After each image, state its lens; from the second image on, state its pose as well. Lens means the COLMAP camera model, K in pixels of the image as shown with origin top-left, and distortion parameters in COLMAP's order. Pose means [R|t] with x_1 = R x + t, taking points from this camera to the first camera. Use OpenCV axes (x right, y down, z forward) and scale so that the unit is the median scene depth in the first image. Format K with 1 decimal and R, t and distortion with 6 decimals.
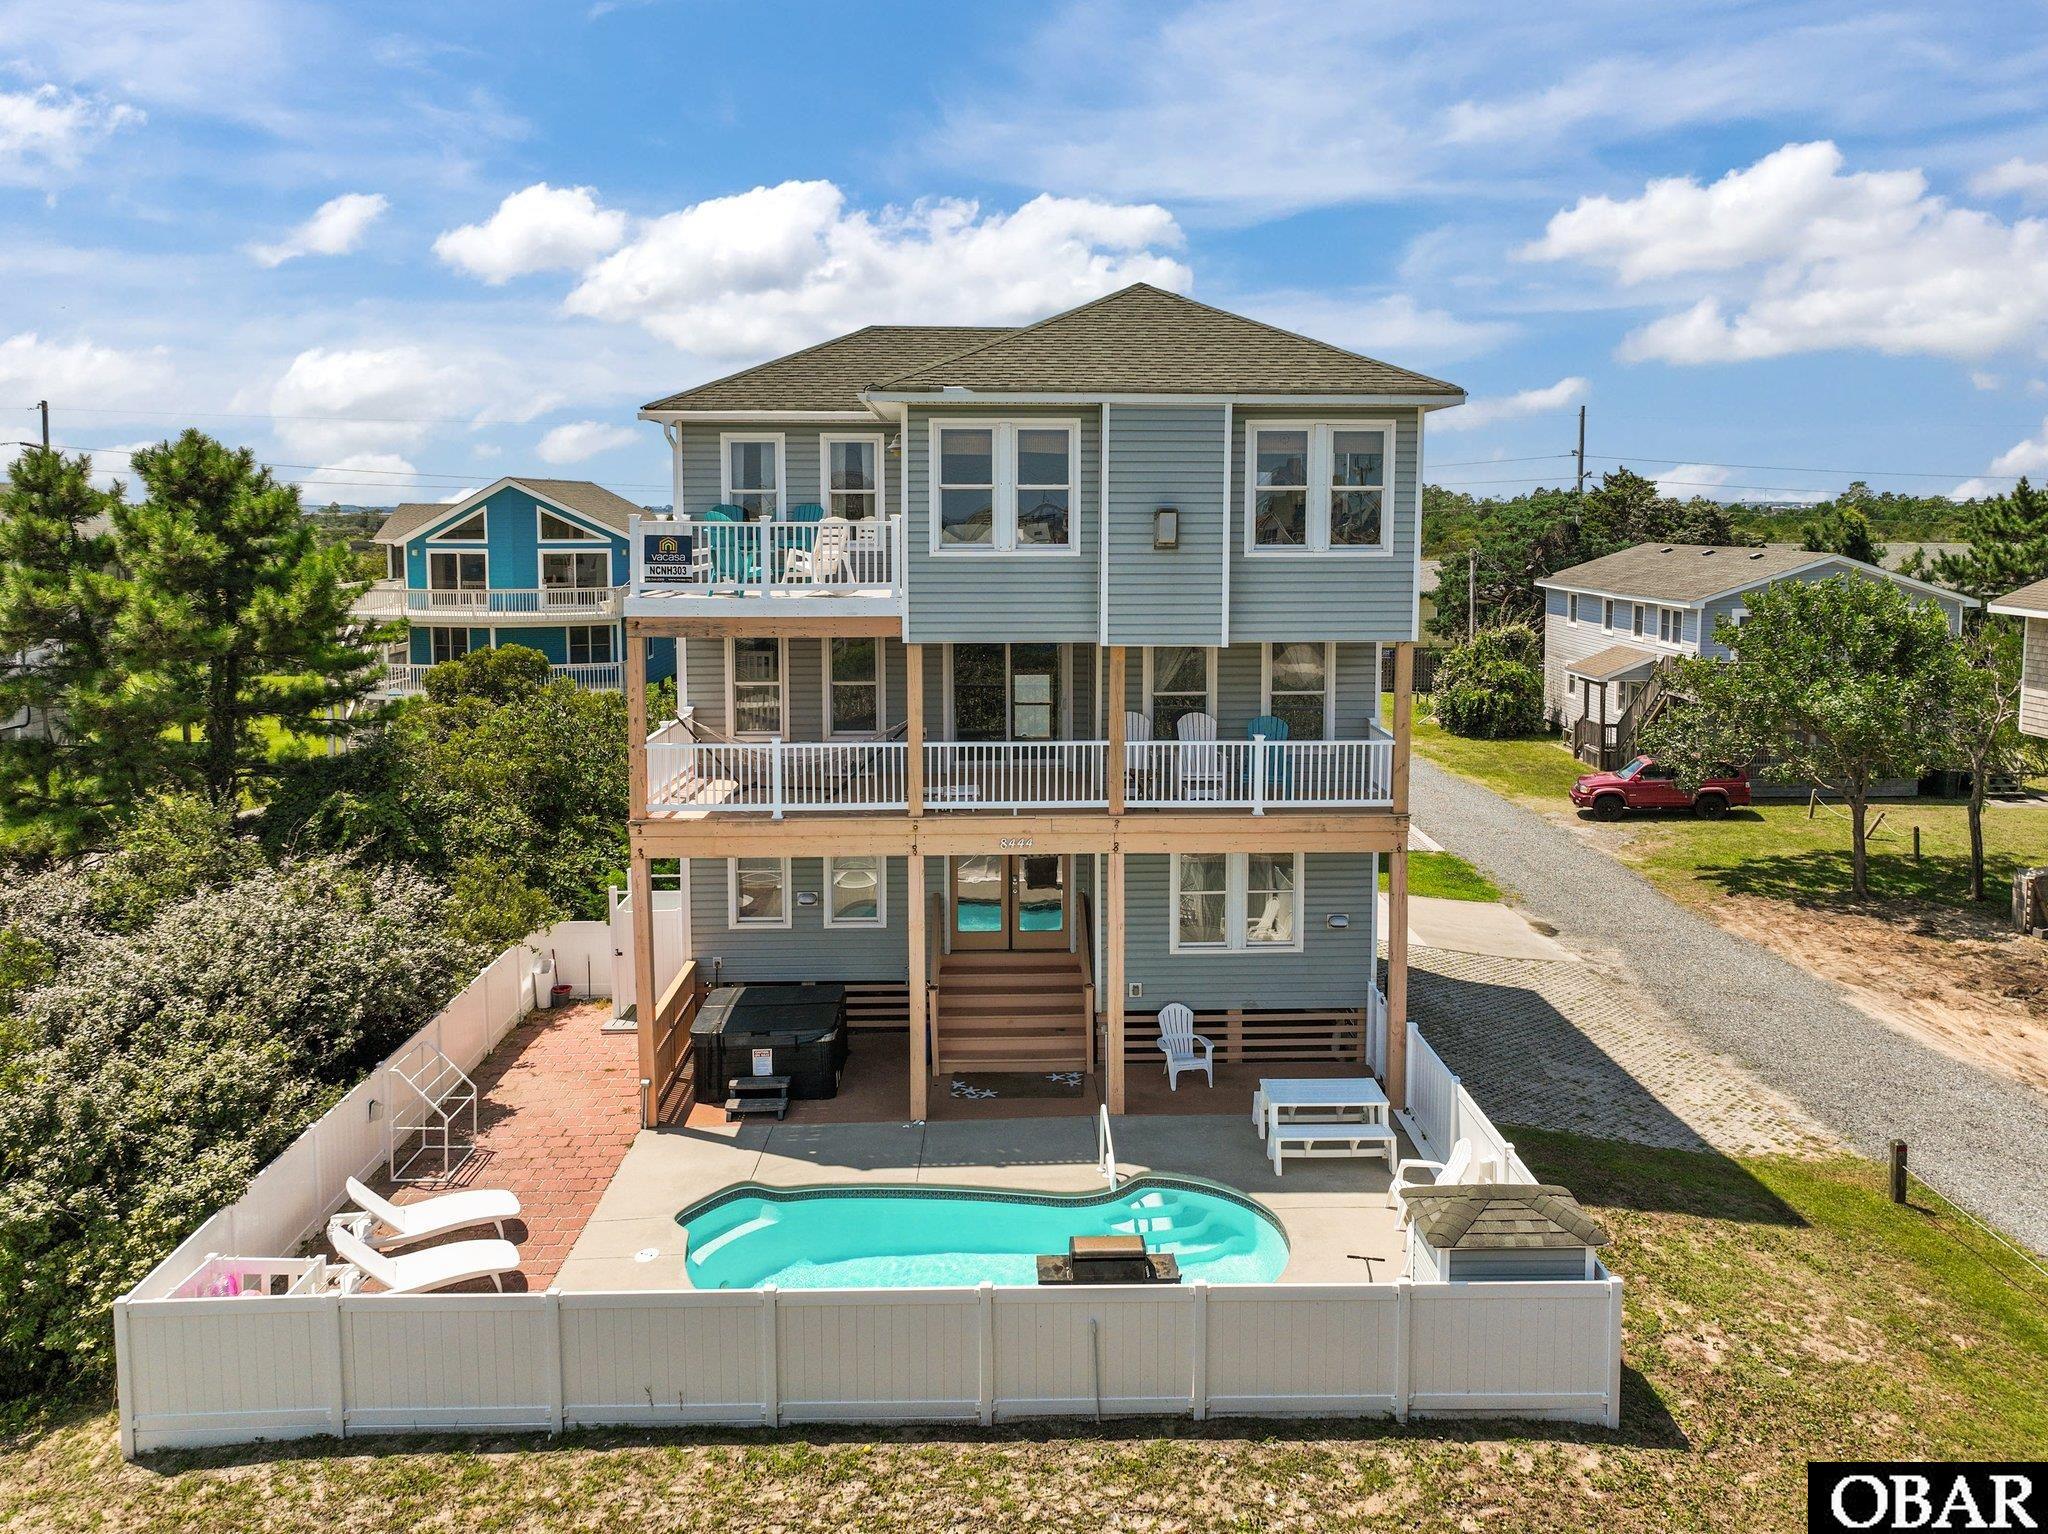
lens RADIAL K [[1525.8, 0, 1039.1], [0, 1525.8, 626.4], [0, 0, 1]] dist [0.006545, -0.002034]
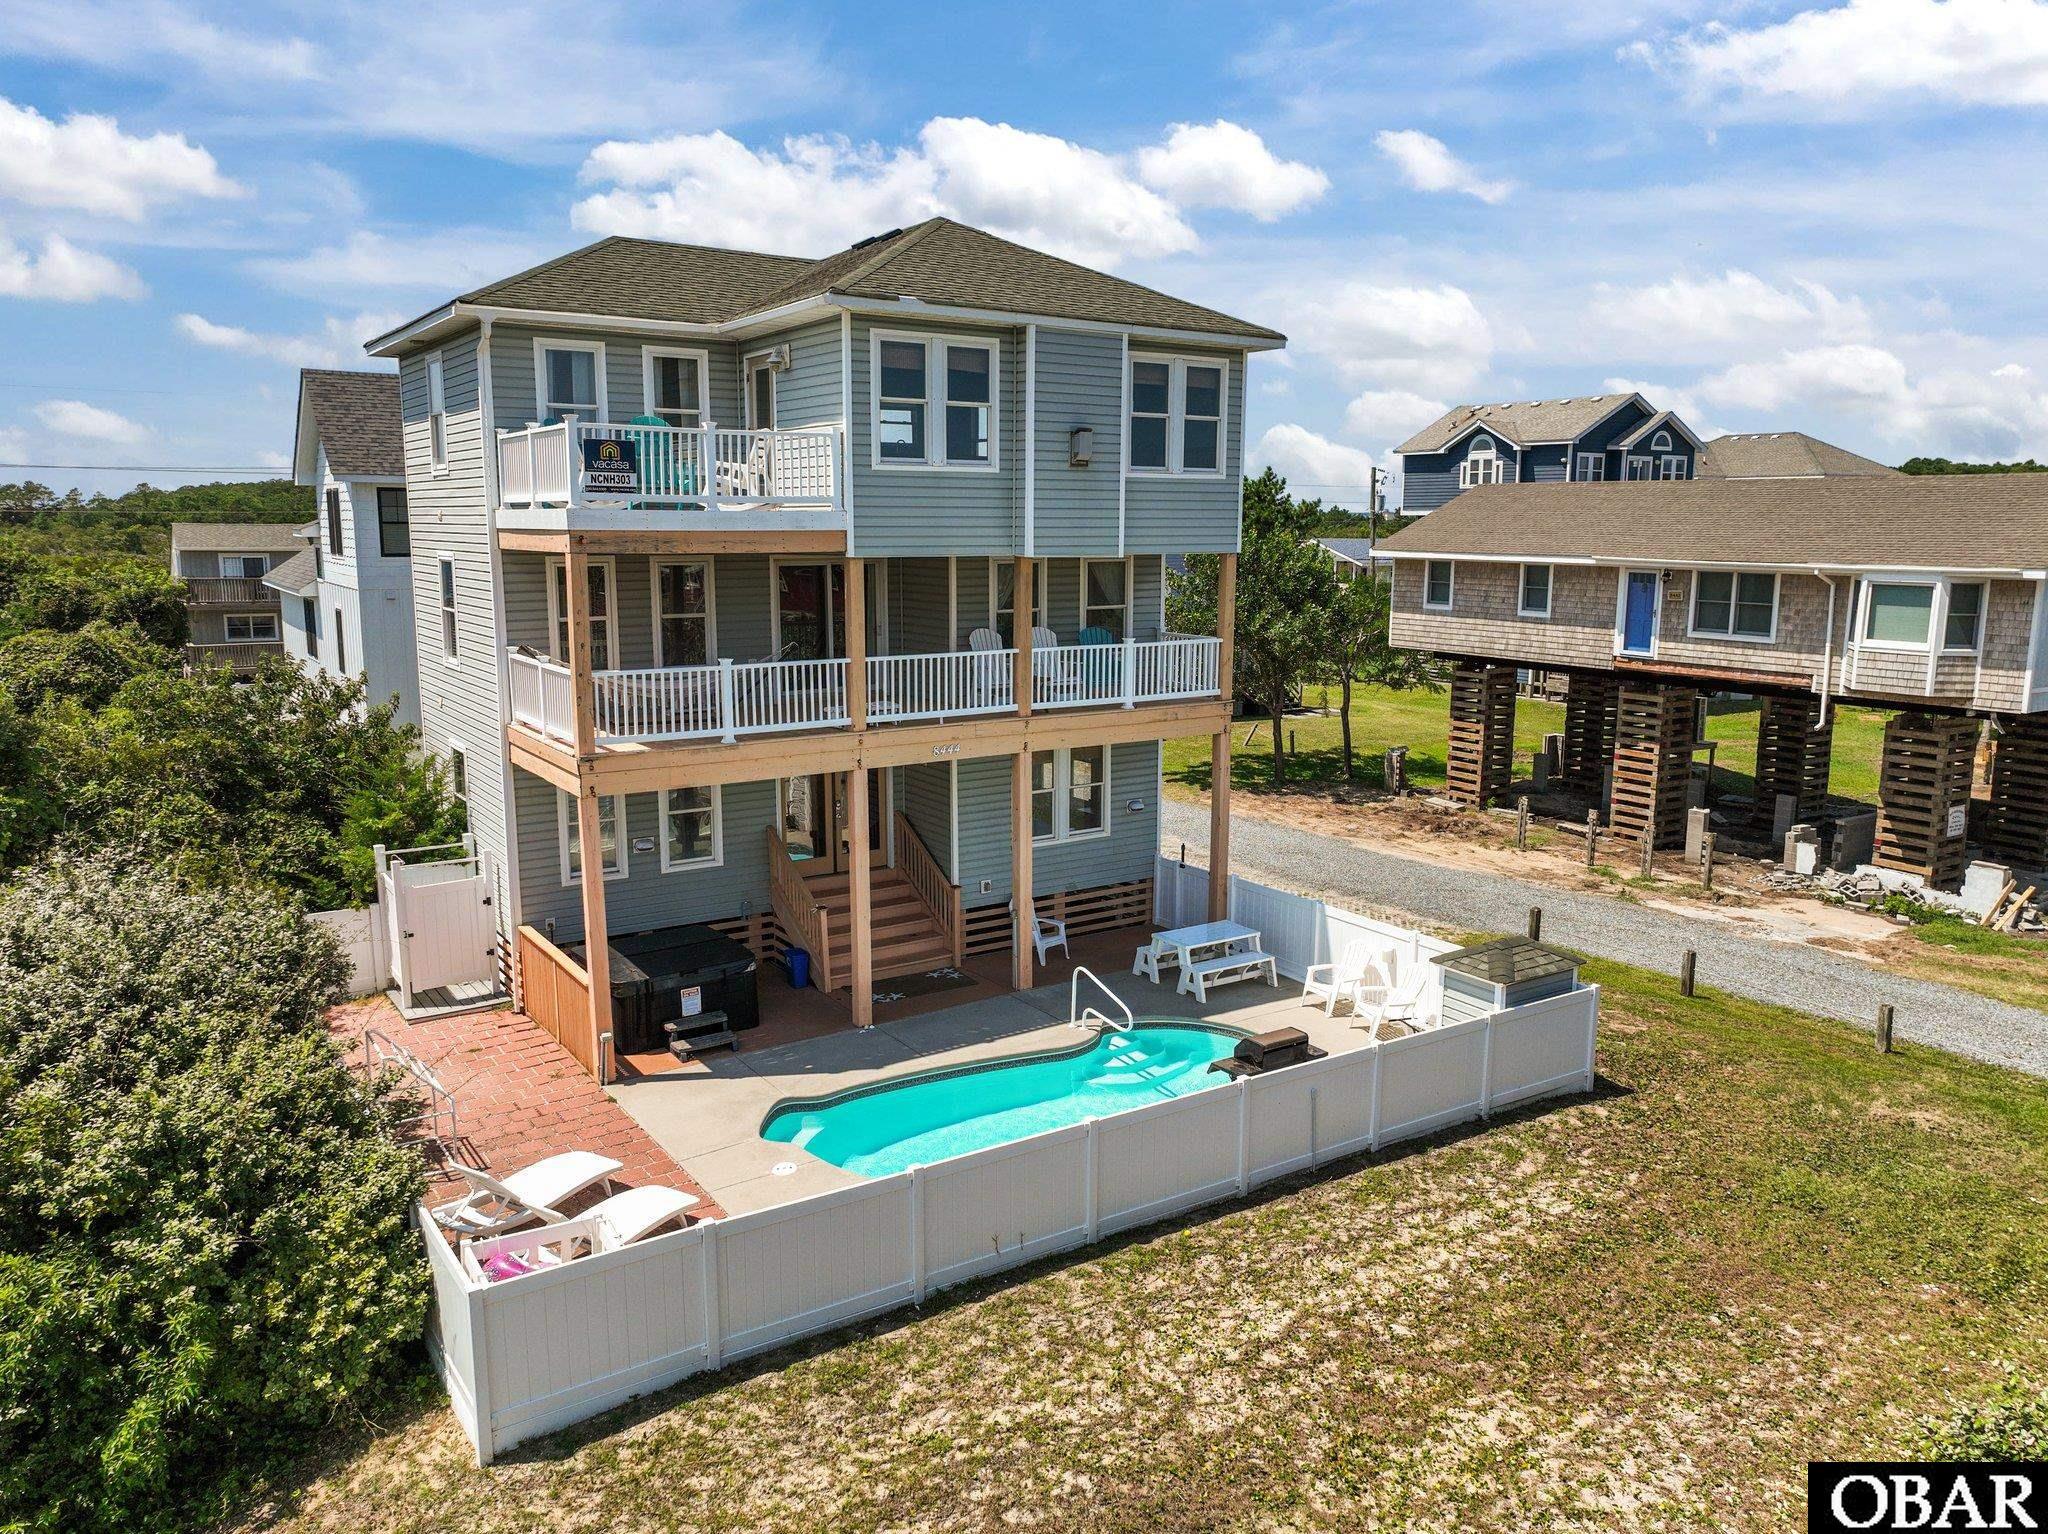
lens RADIAL K [[1479.0, 0, 1047.9], [0, 1479.0, 770.0], [0, 0, 1]] dist [0.005313, 0.003246]
pose [[0.844620, -0.085757, 0.528454, -0.493620], [0.037320, 0.994117, 0.101677, 0.054969], [-0.534064, -0.066156, 0.842851, 0.103856]]
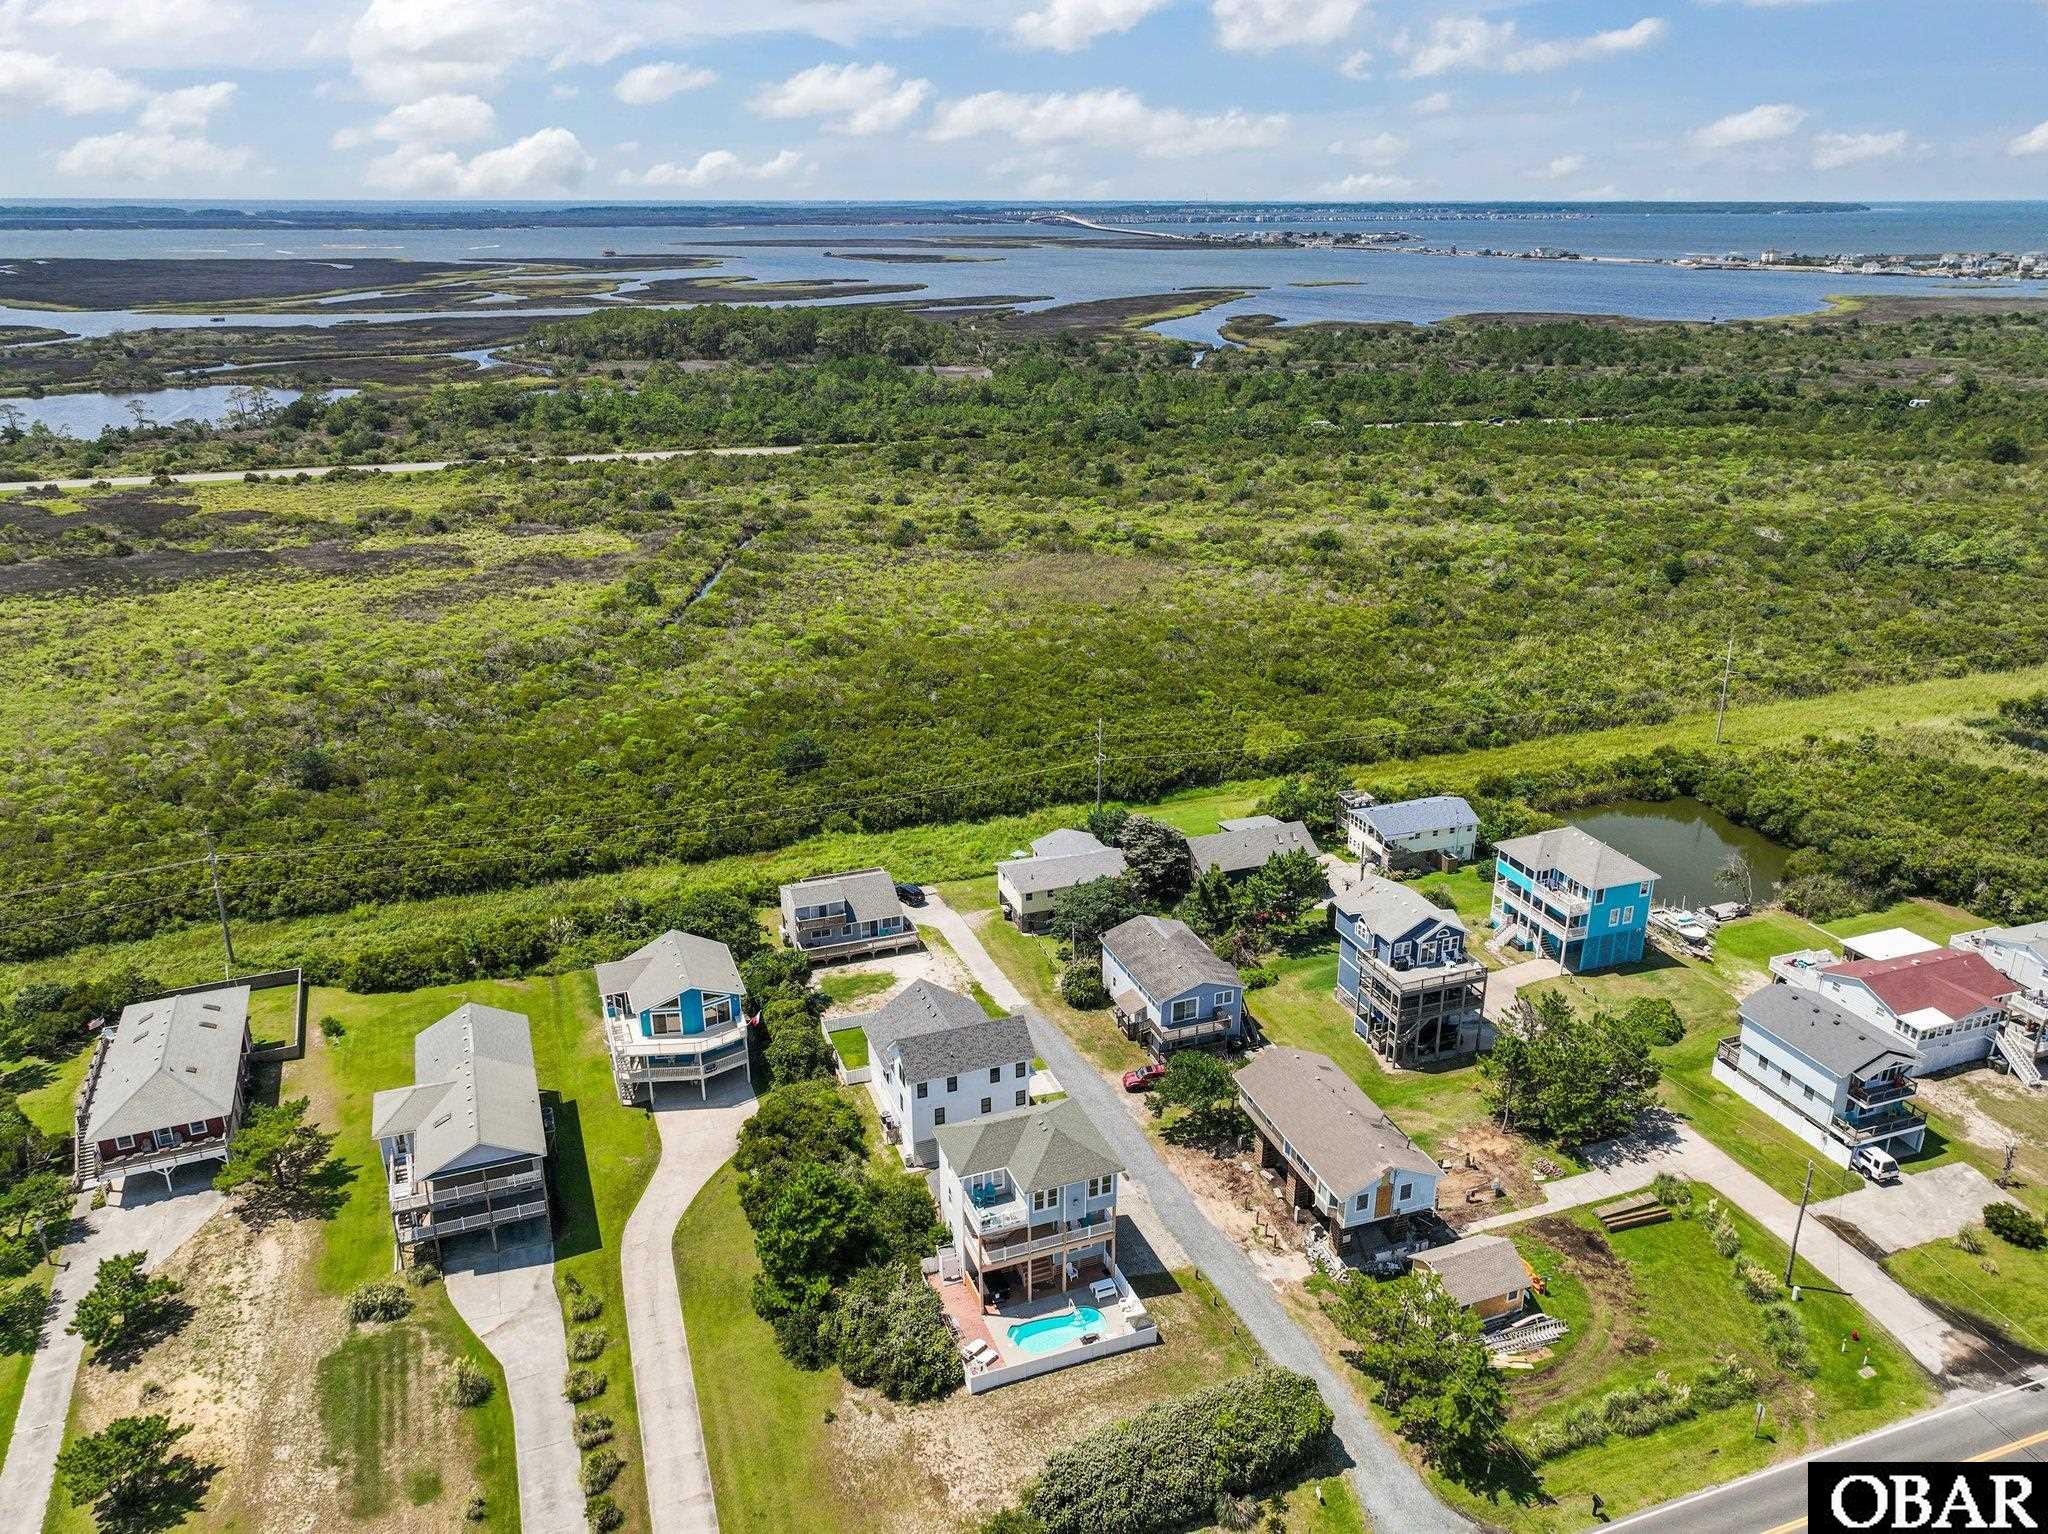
lens RADIAL K [[1507.2, 0, 1037.2], [0, 1507.2, 771.7], [0, 0, 1]] dist [0.003898, 0.008147]
pose [[0.942911, -0.118210, 0.311360, -1.484655], [0.025486, 0.957760, 0.286438, -2.969290], [-0.332067, -0.262151, 0.906095, -3.306268]]
